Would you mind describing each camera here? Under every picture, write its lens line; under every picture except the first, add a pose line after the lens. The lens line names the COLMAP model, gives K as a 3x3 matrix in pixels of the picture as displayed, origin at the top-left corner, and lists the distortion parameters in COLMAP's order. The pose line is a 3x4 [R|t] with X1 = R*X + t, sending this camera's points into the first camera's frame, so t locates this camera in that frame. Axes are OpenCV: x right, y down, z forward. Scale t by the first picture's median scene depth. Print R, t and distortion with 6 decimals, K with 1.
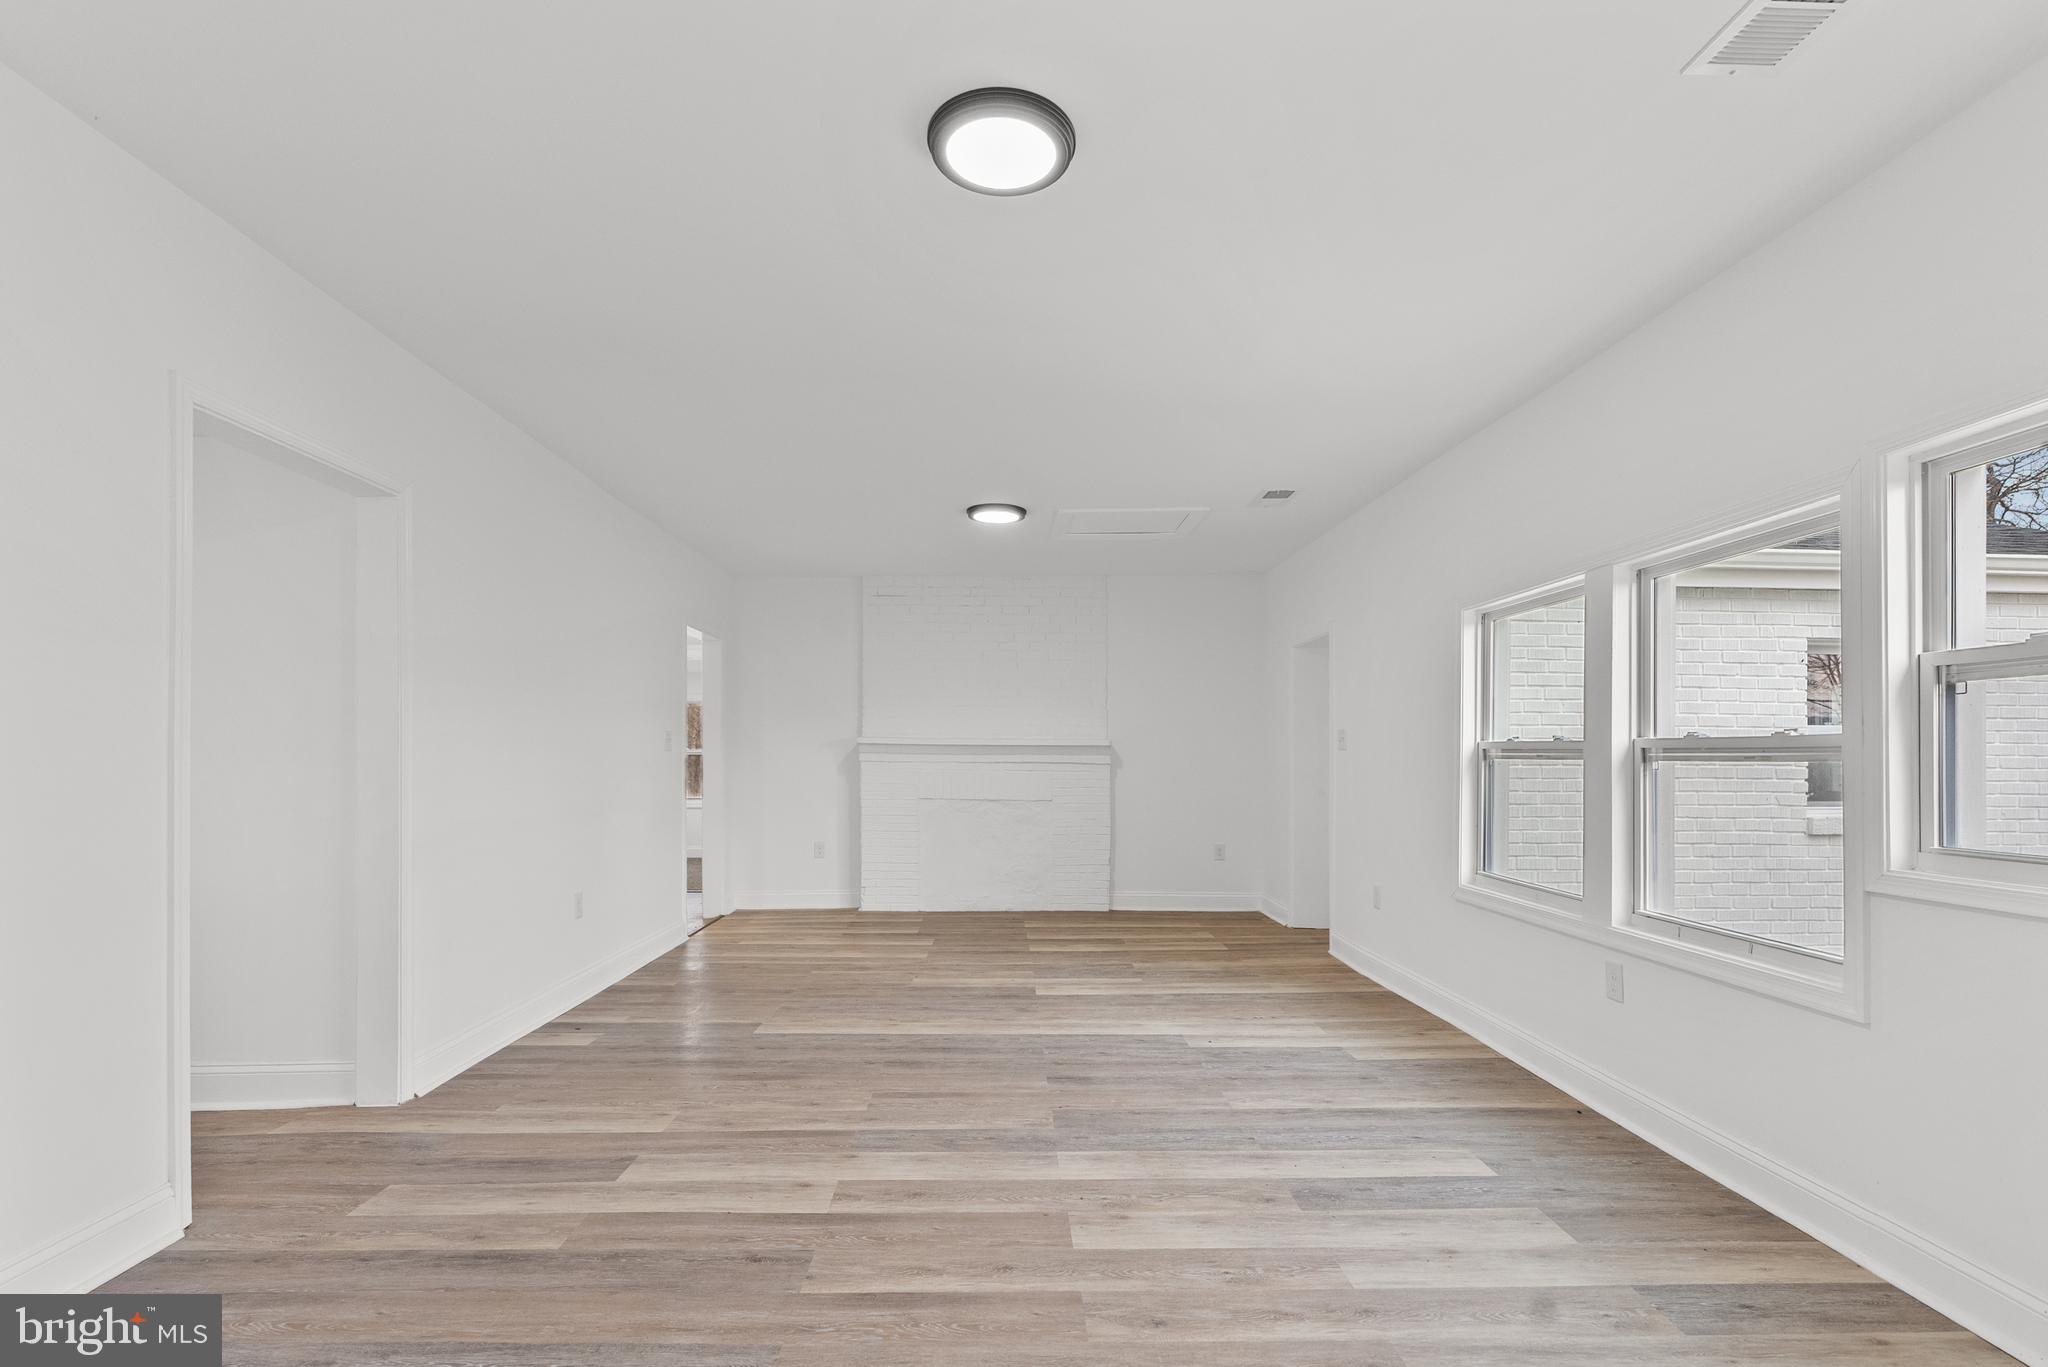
lens RADIAL K [[938.2, 0, 974.8], [0, 938.2, 762.7], [0, 0, 1]] dist [-0.010700, 0.004993]
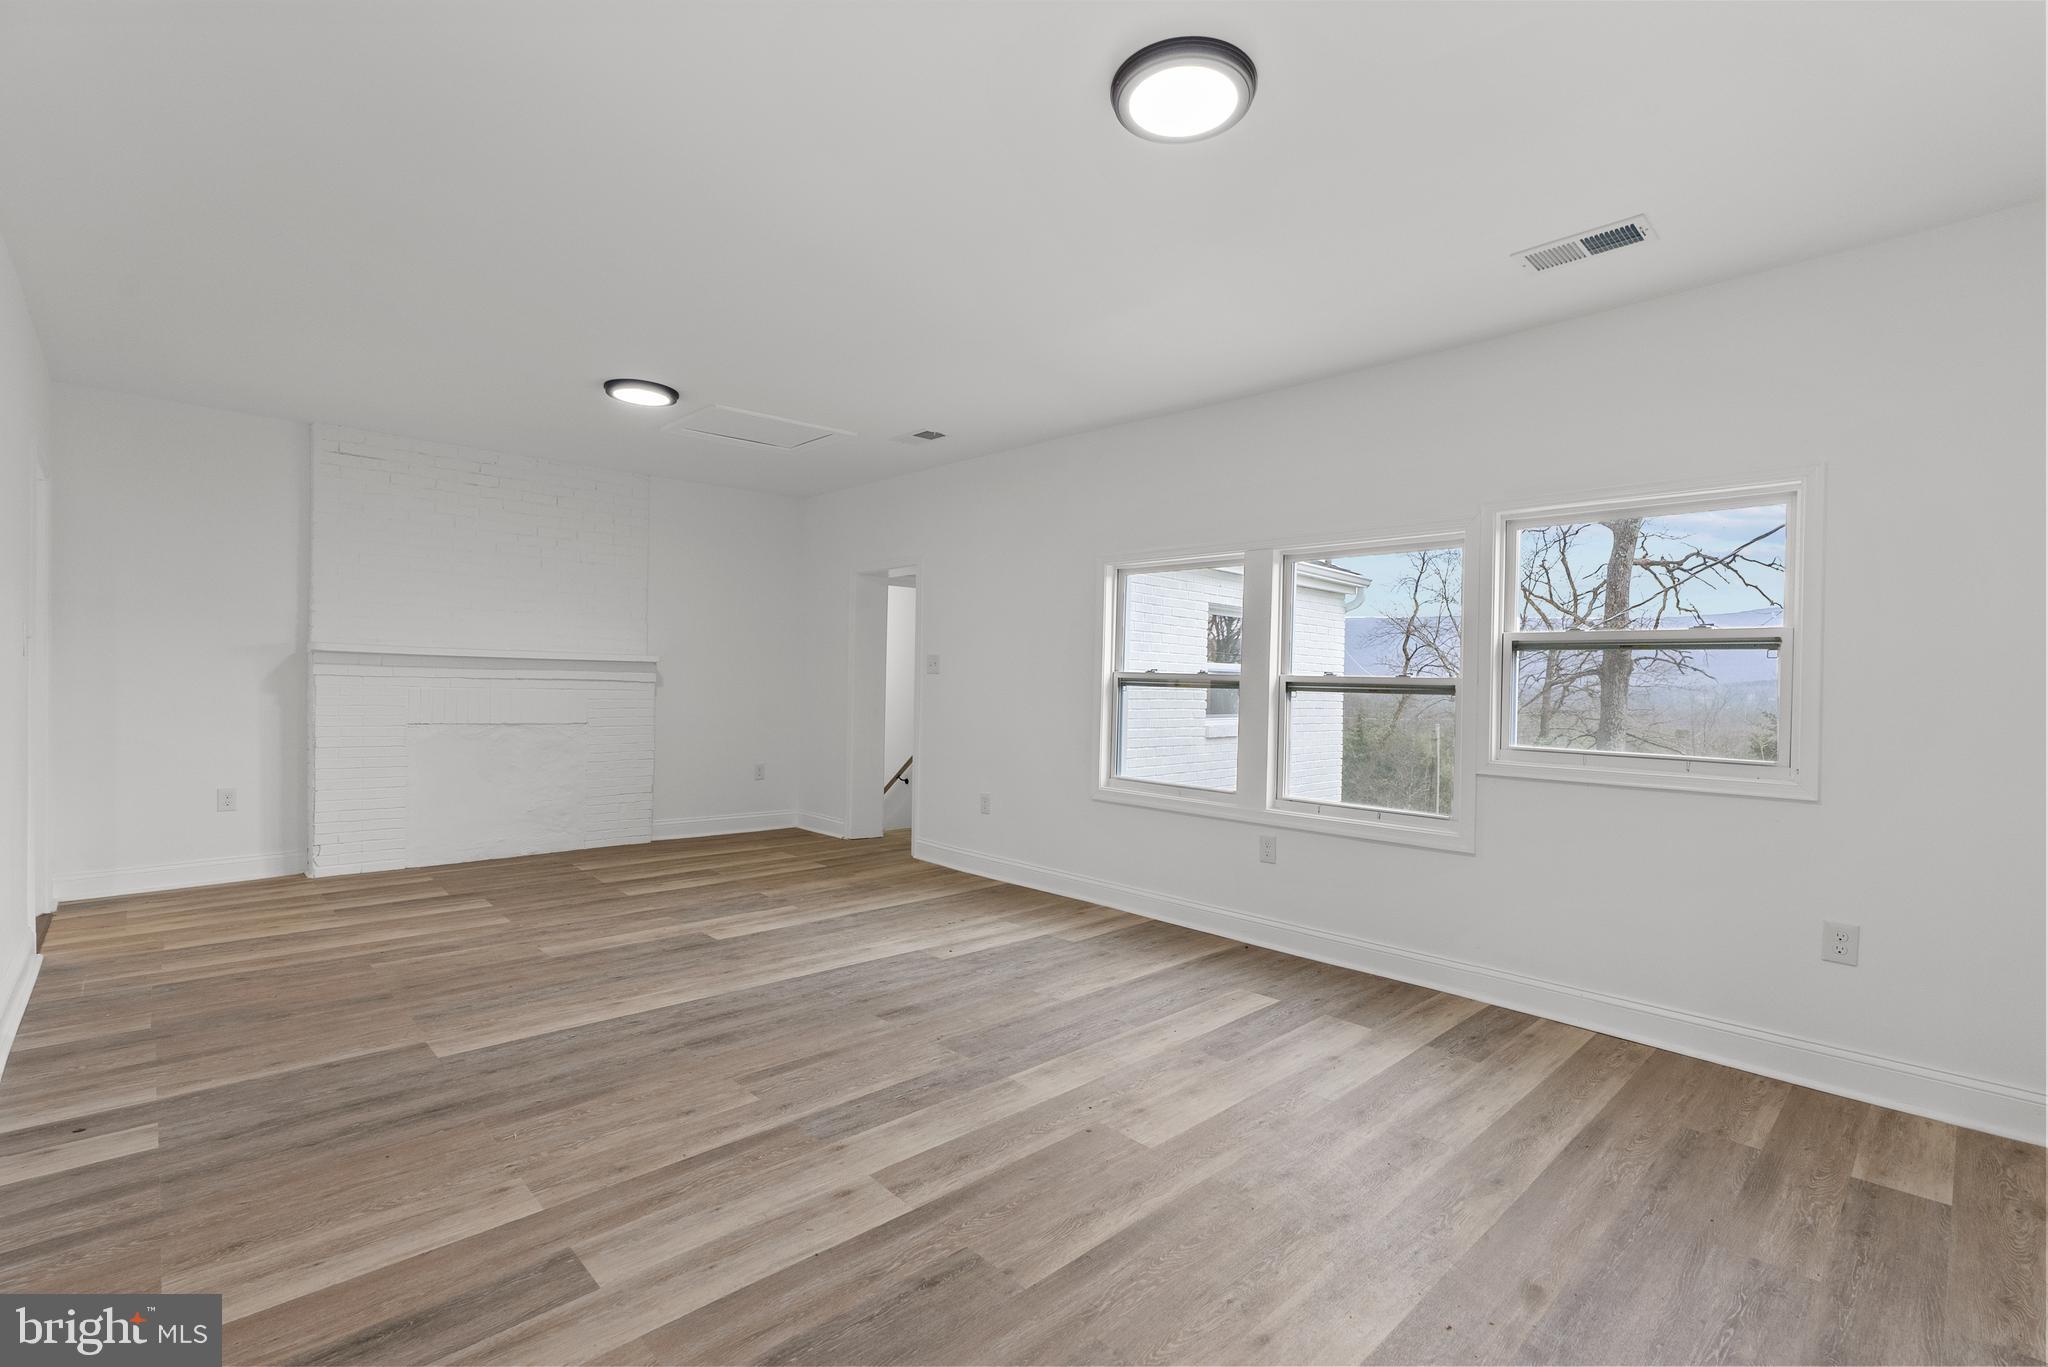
lens RADIAL K [[938.2, 0, 994.2], [0, 938.2, 680.4], [0, 0, 1]] dist [-0.010700, 0.004993]
pose [[0.732703, 0.013195, 0.680420, -0.448076], [-0.015133, 0.999881, -0.003094, -0.003688], [-0.680380, -0.008029, 0.732816, 0.206035]]
